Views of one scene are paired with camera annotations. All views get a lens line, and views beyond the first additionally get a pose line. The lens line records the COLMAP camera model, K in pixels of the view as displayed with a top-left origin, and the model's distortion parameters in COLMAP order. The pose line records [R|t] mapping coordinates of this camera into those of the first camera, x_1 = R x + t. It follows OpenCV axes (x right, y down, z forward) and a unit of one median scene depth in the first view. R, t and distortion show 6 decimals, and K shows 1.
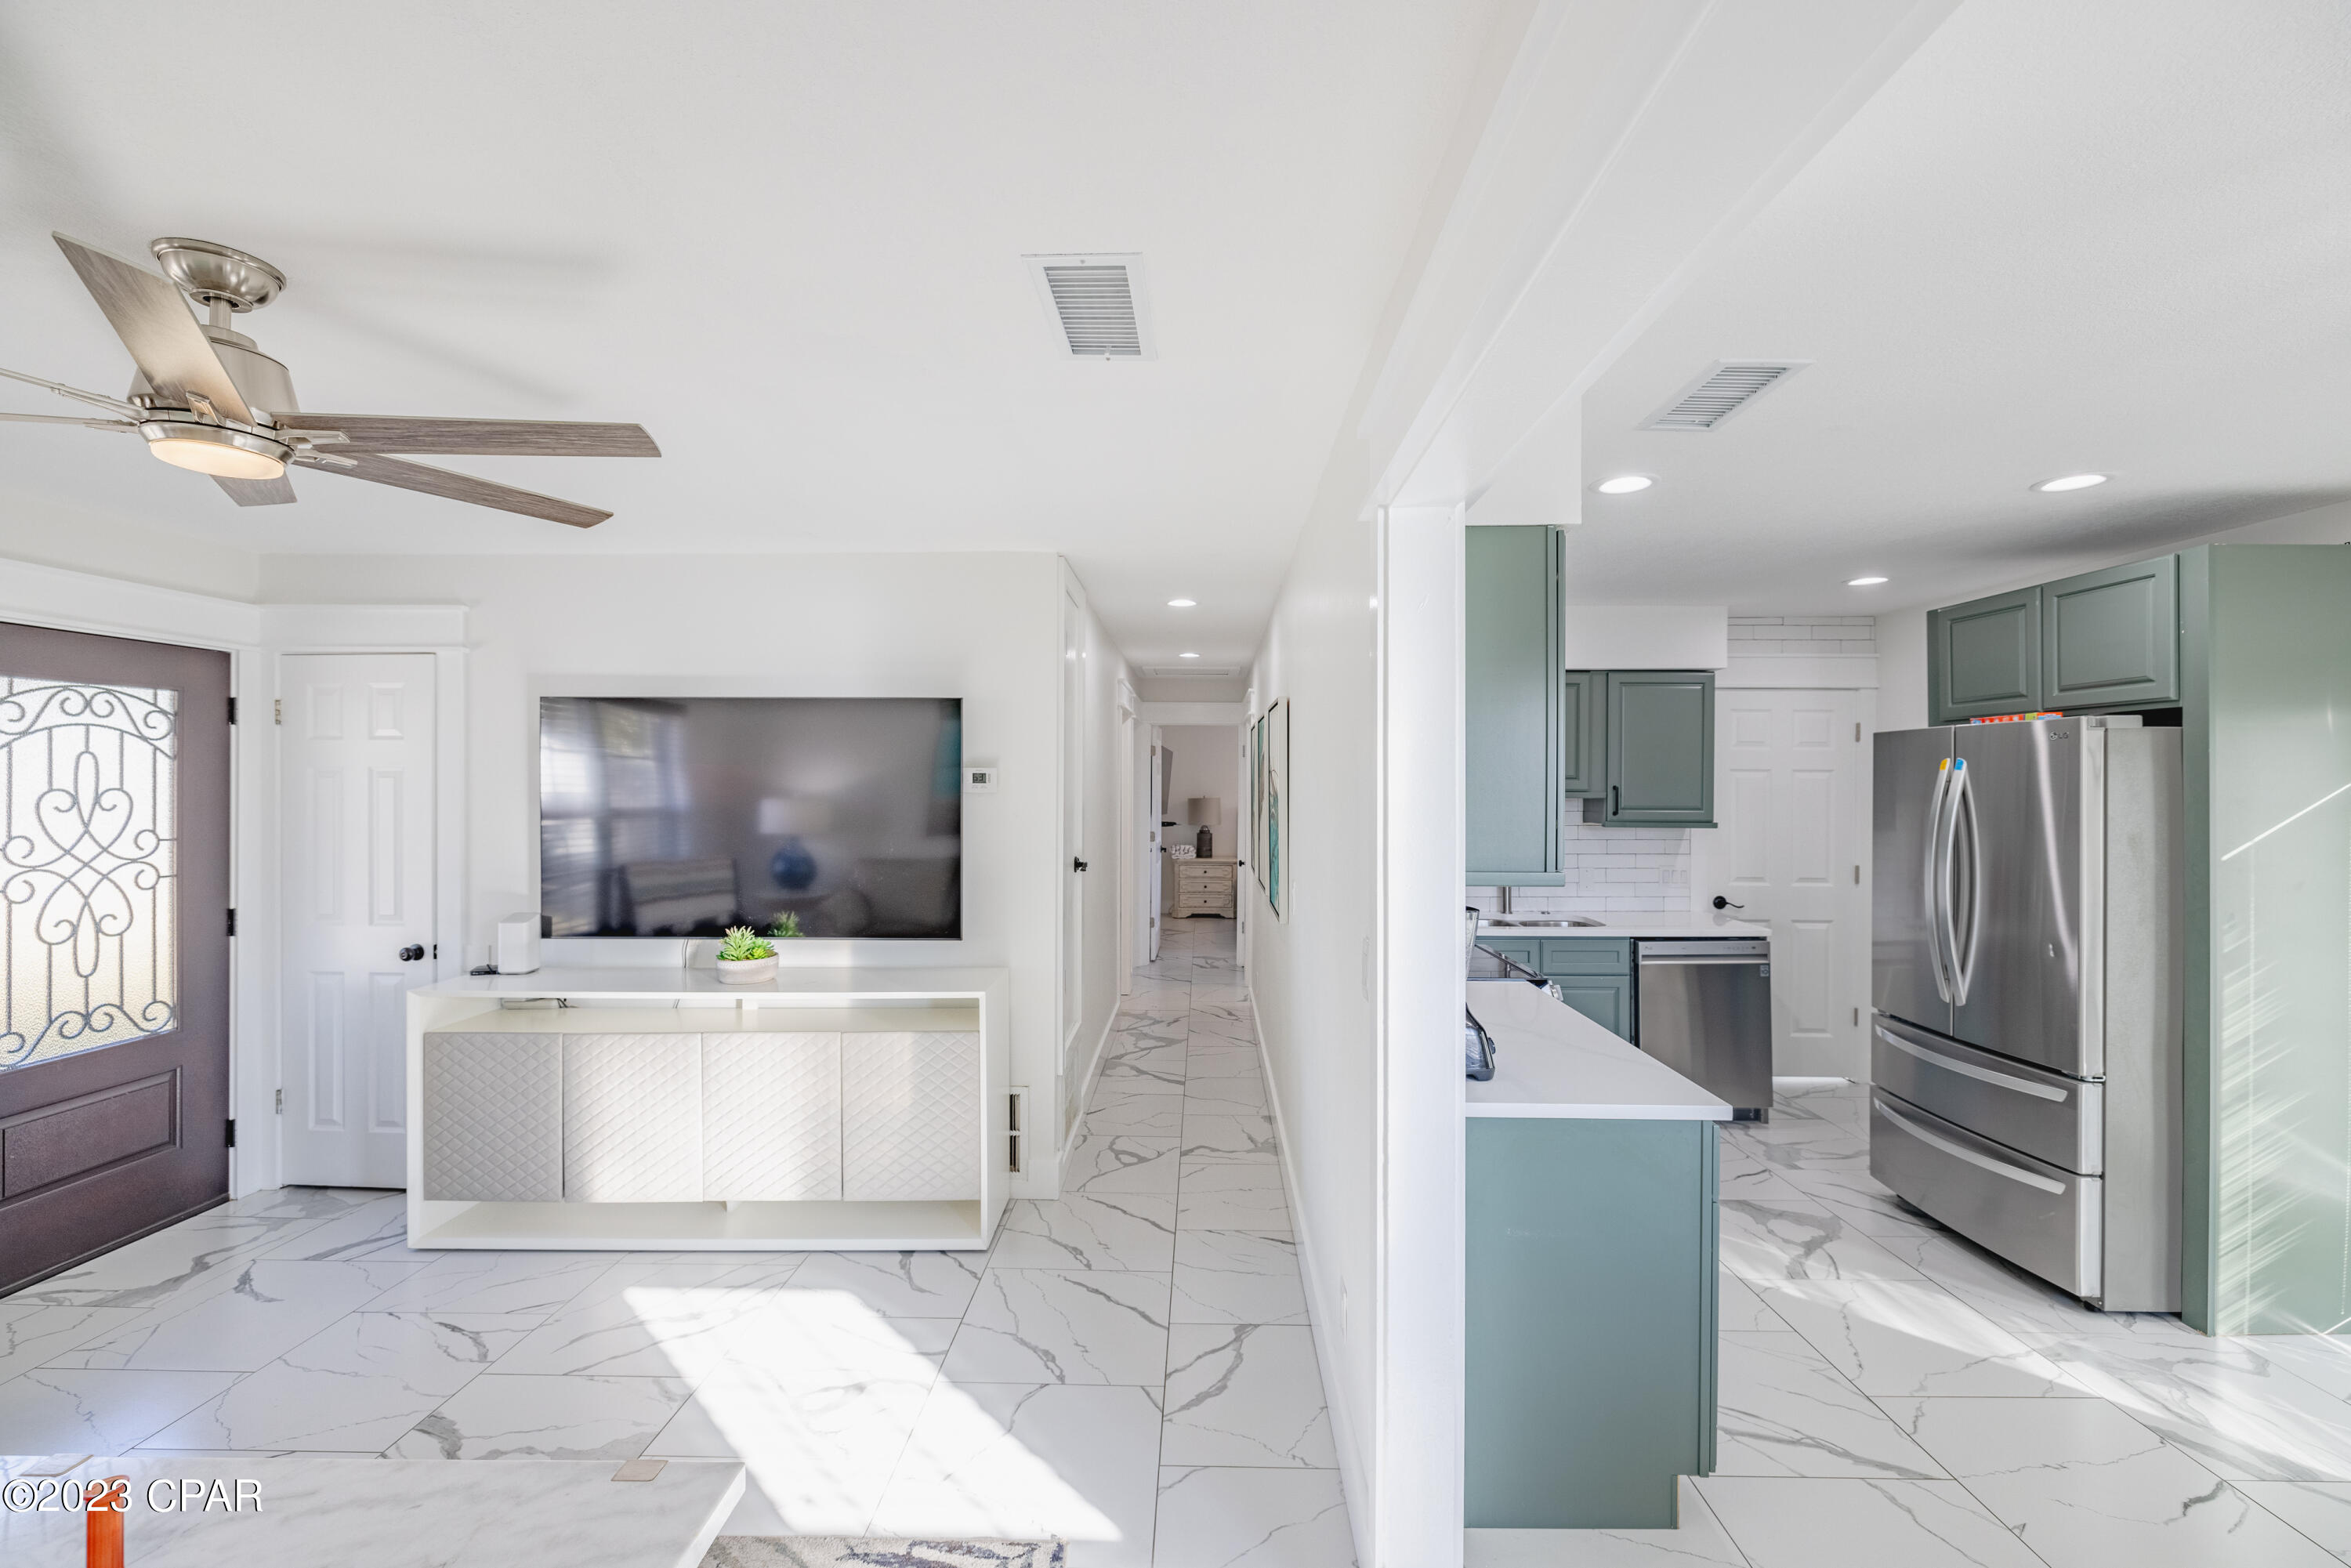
lens RADIAL K [[986.6, 0, 1187.7], [0, 986.6, 782.9], [0, 0, 1]] dist [0.000028, -0.000337]
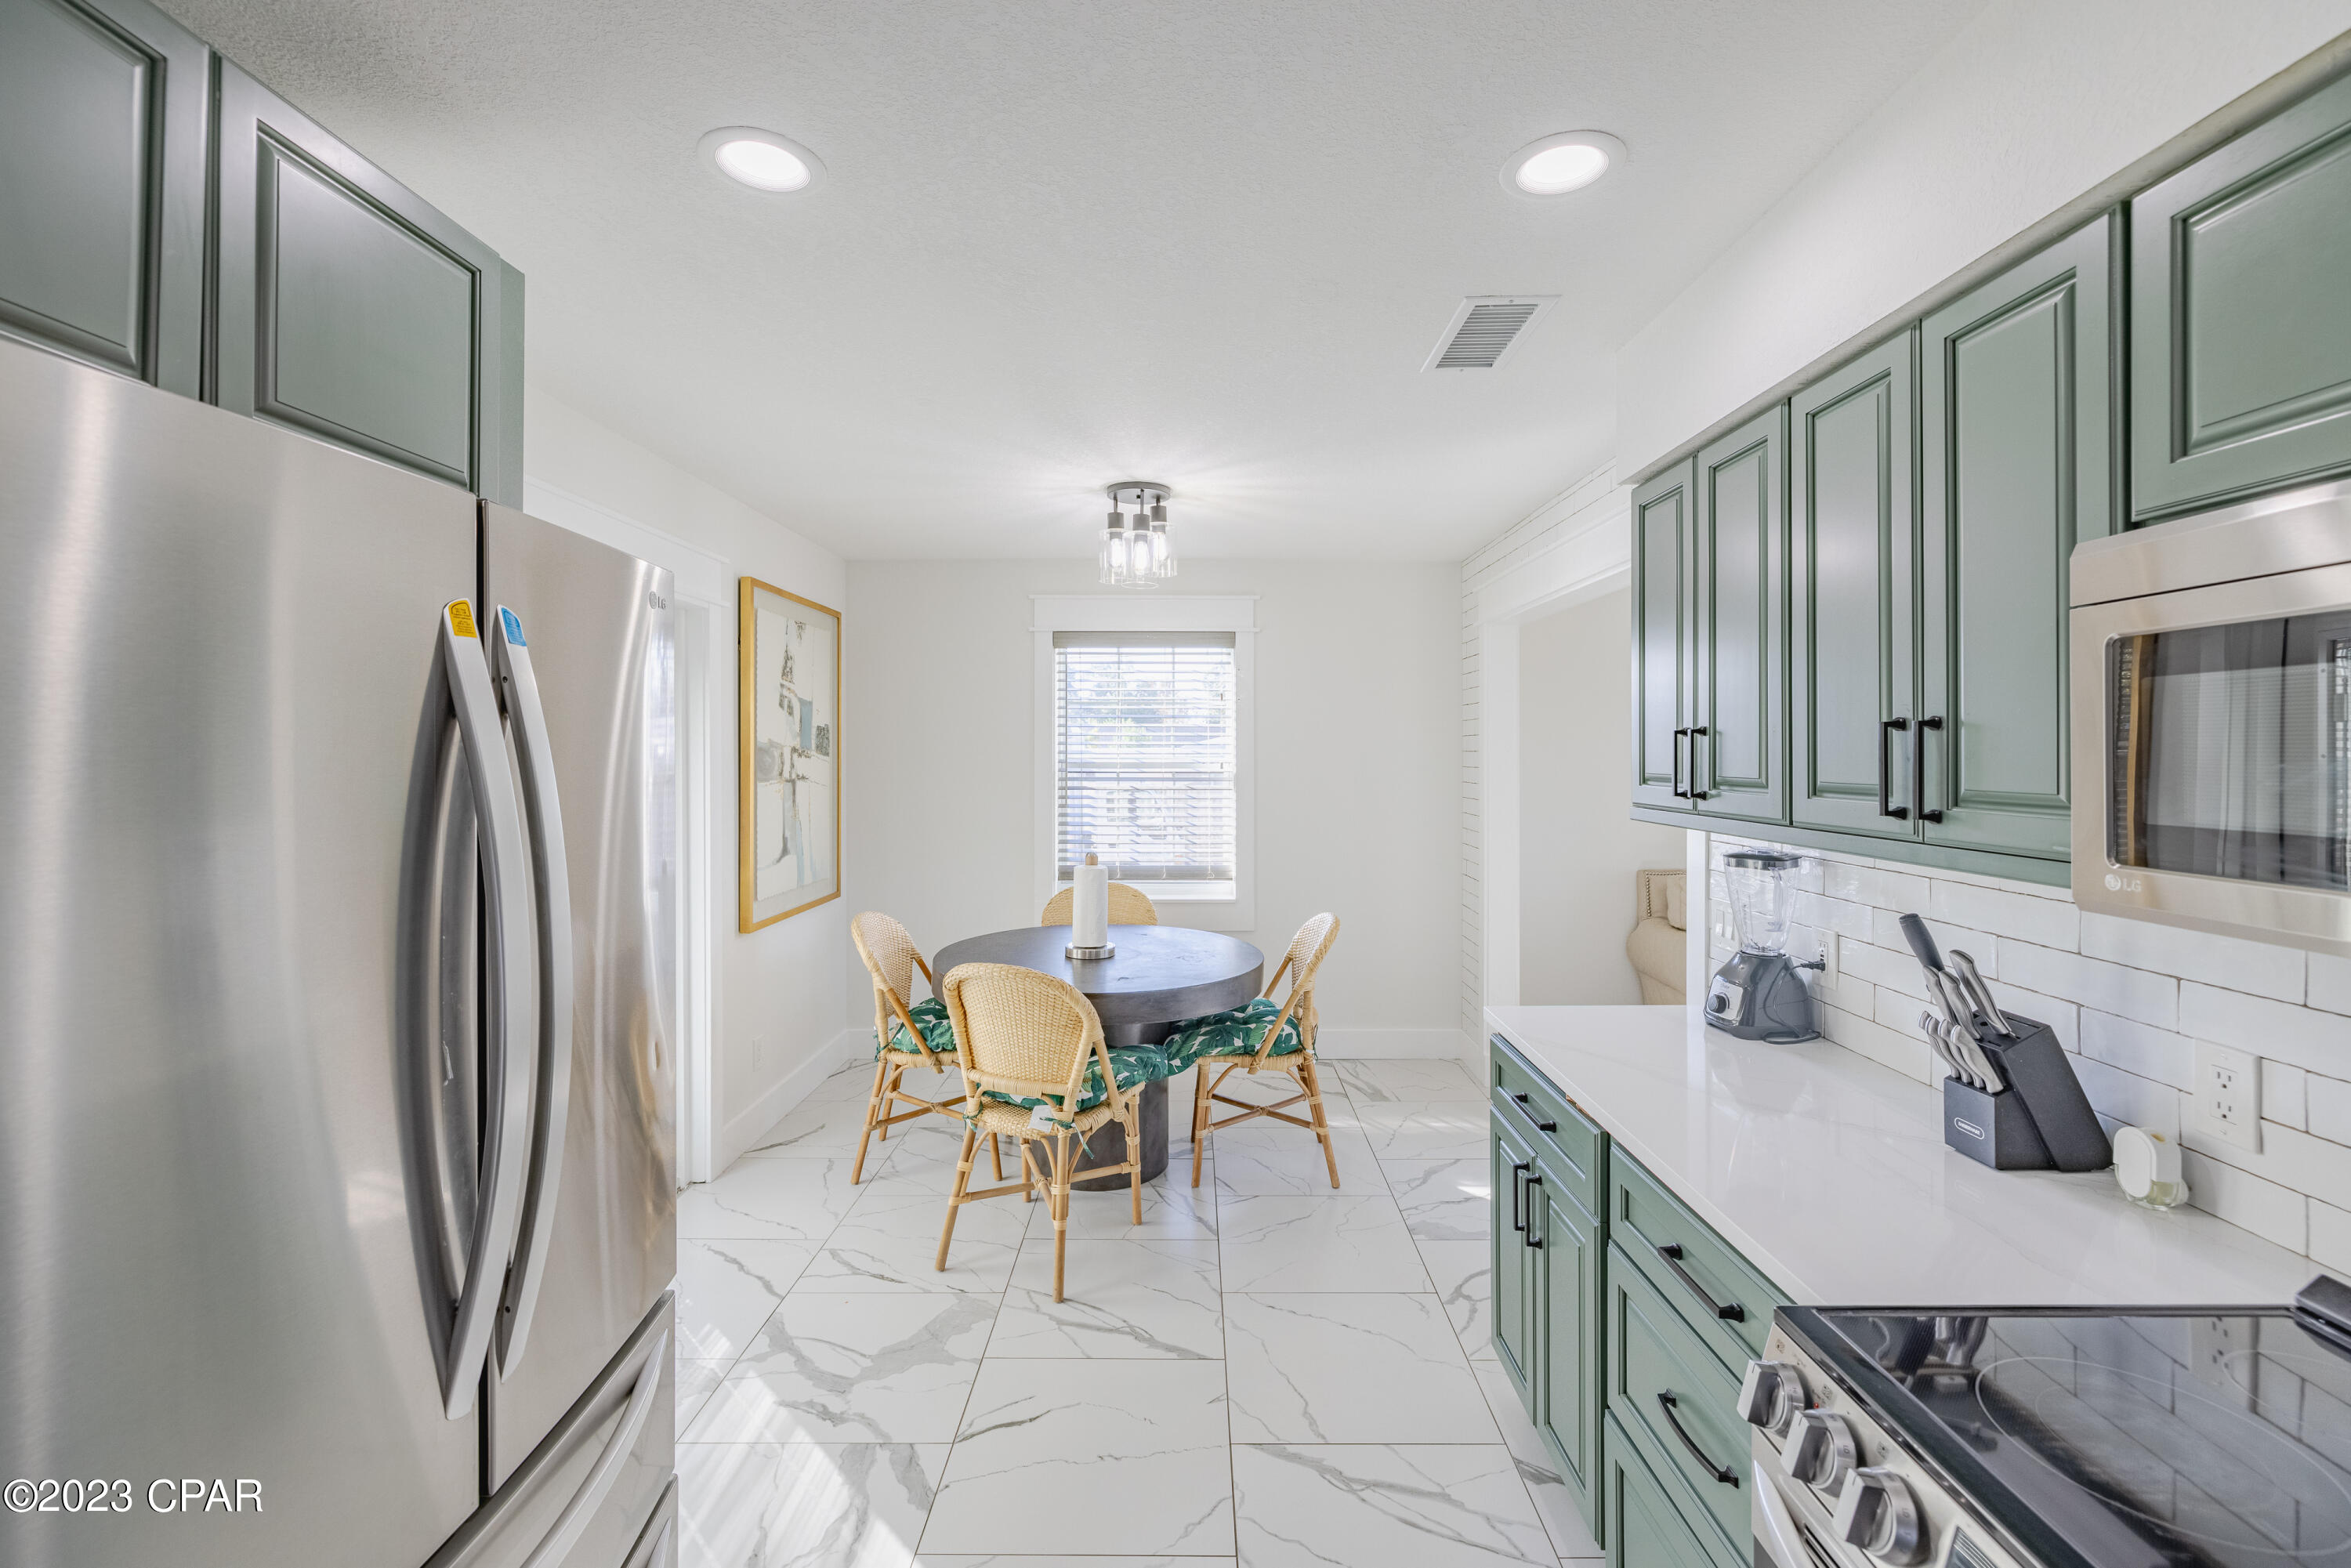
lens RADIAL K [[1009.4, 0, 1176.2], [0, 1009.4, 741.7], [0, 0, 1]] dist [-0.019439, -0.000044]
pose [[-0.999907, -0.001759, -0.013532, 0.561058], [-0.001830, 0.999985, 0.005219, 0.004957], [0.013523, 0.005243, -0.999895, 1.311295]]
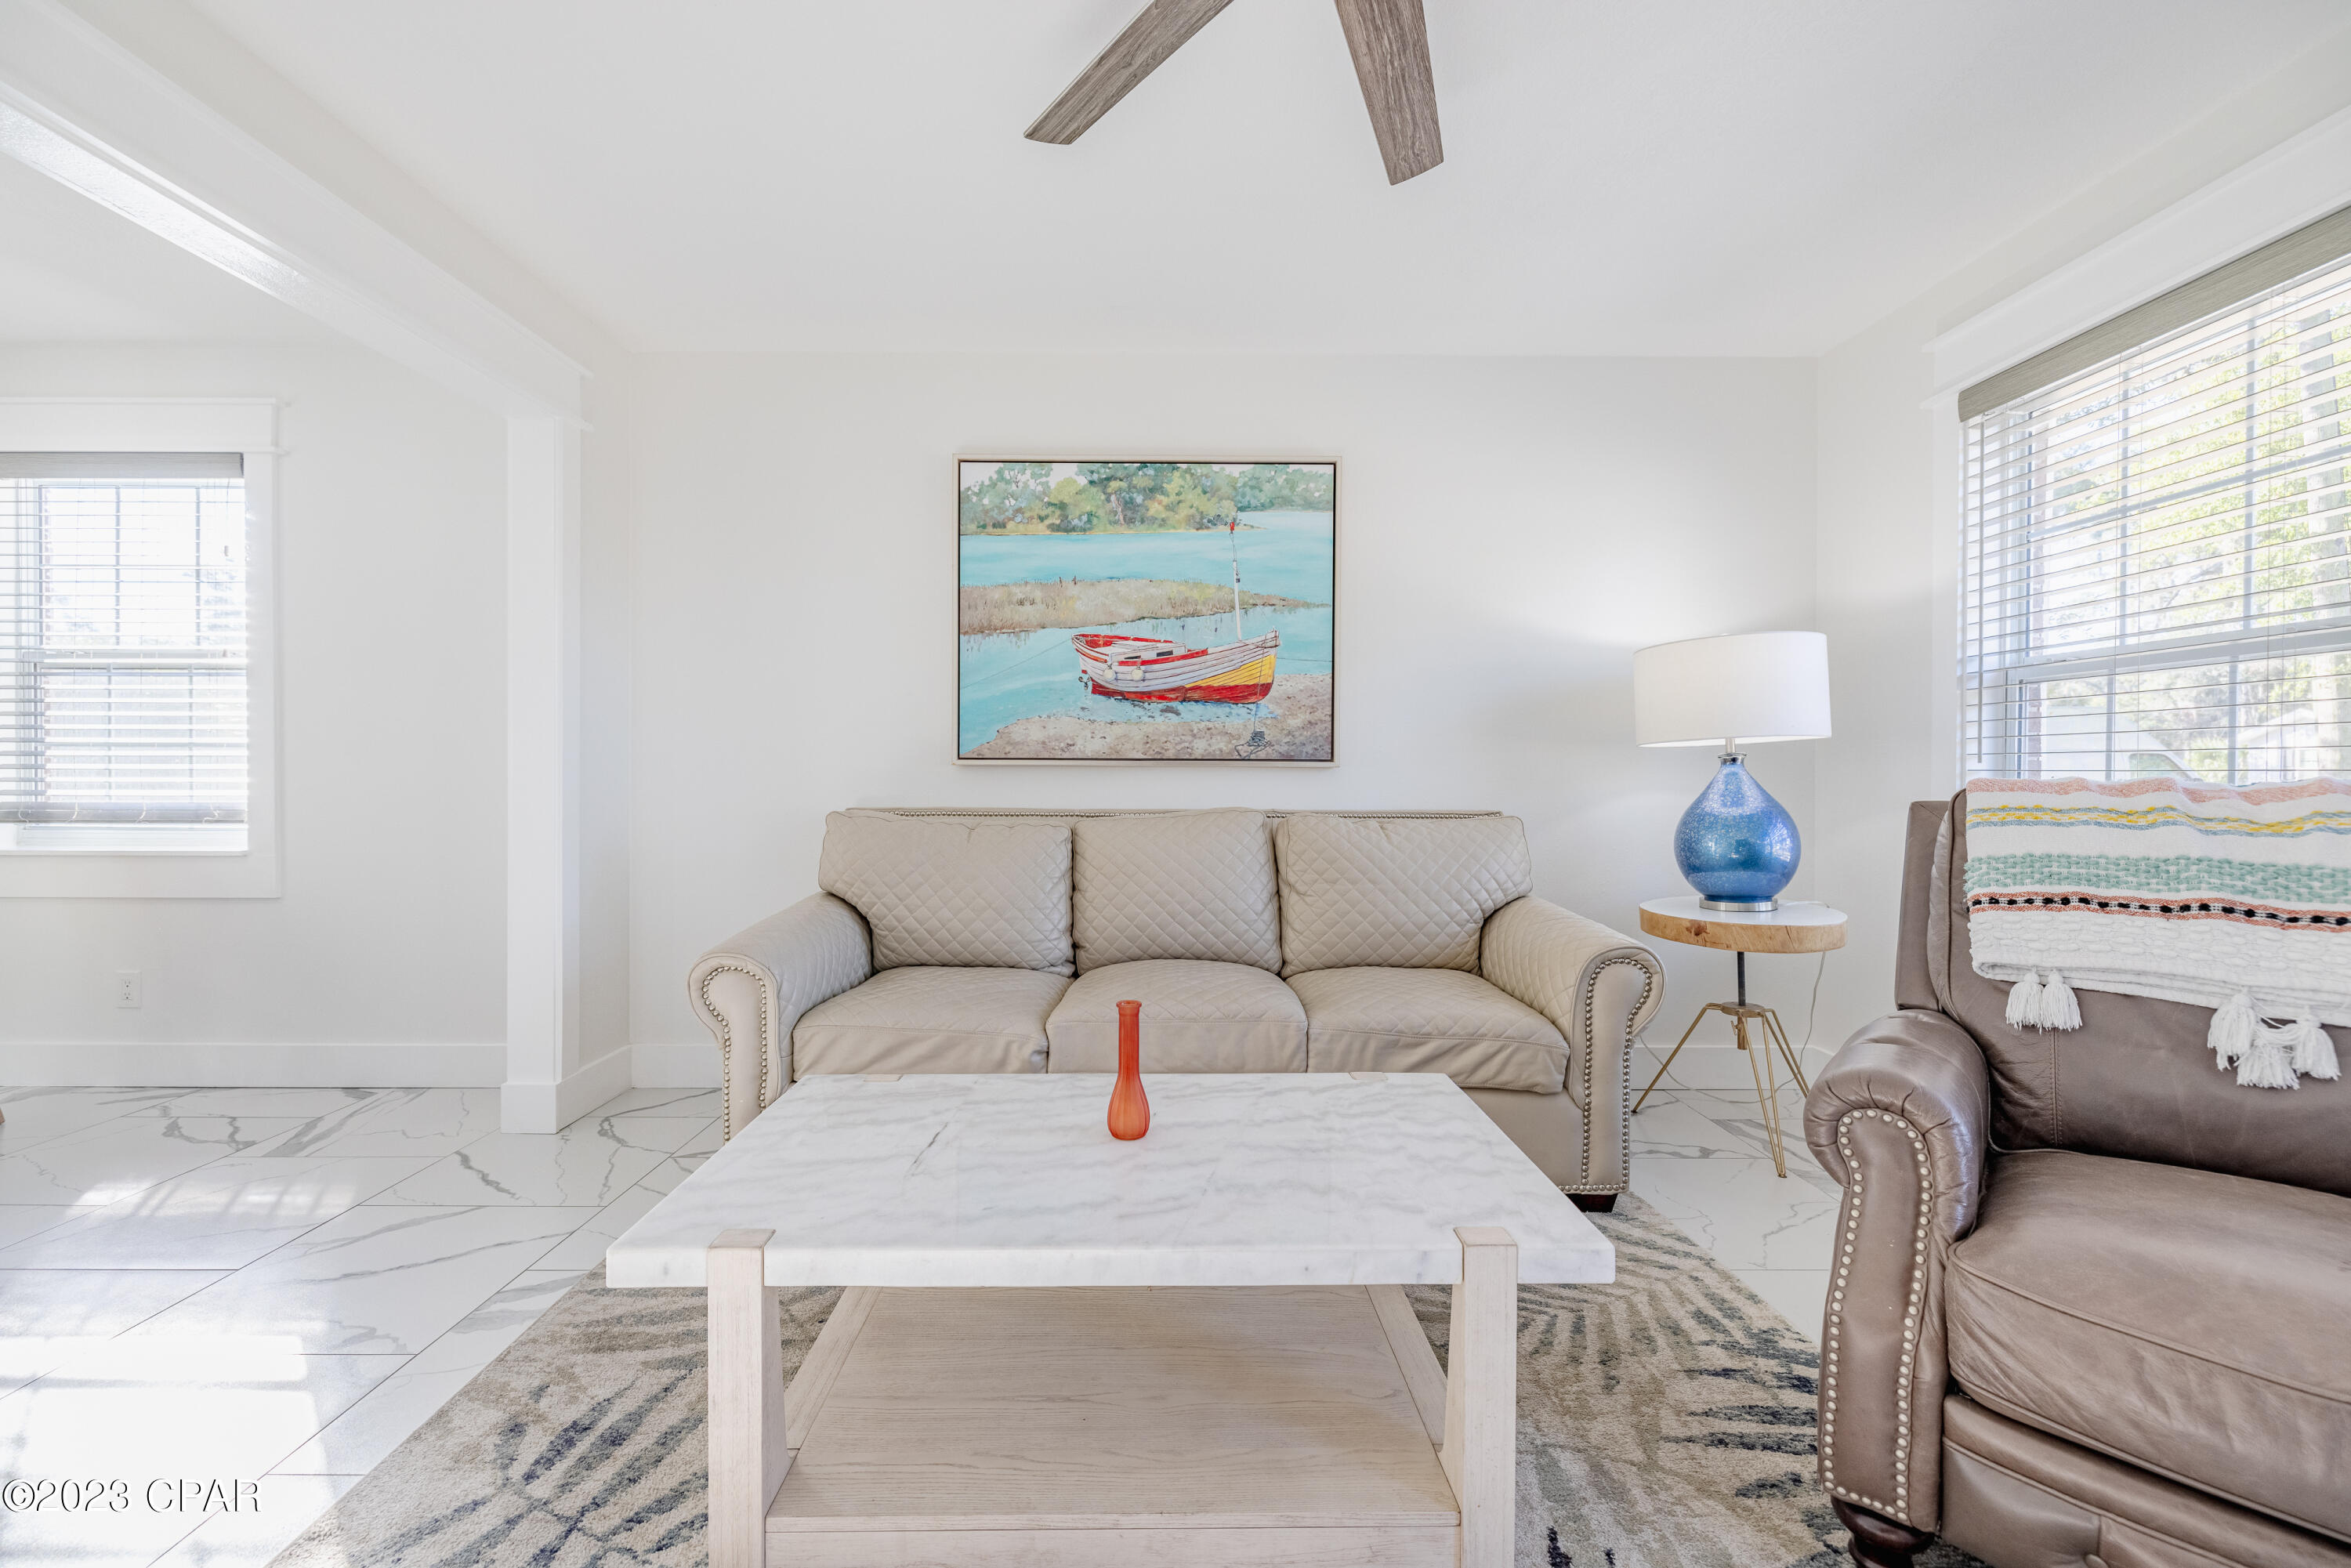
lens RADIAL K [[977.9, 0, 1168.2], [0, 977.9, 781.2], [0, 0, 1]] dist [-0.001103, -0.000763]
pose [[-0.999576, -0.006675, -0.028328, -0.411441], [-0.006955, 0.999928, 0.009793, 0.151242], [0.028260, 0.009985, -0.999551, 0.845214]]
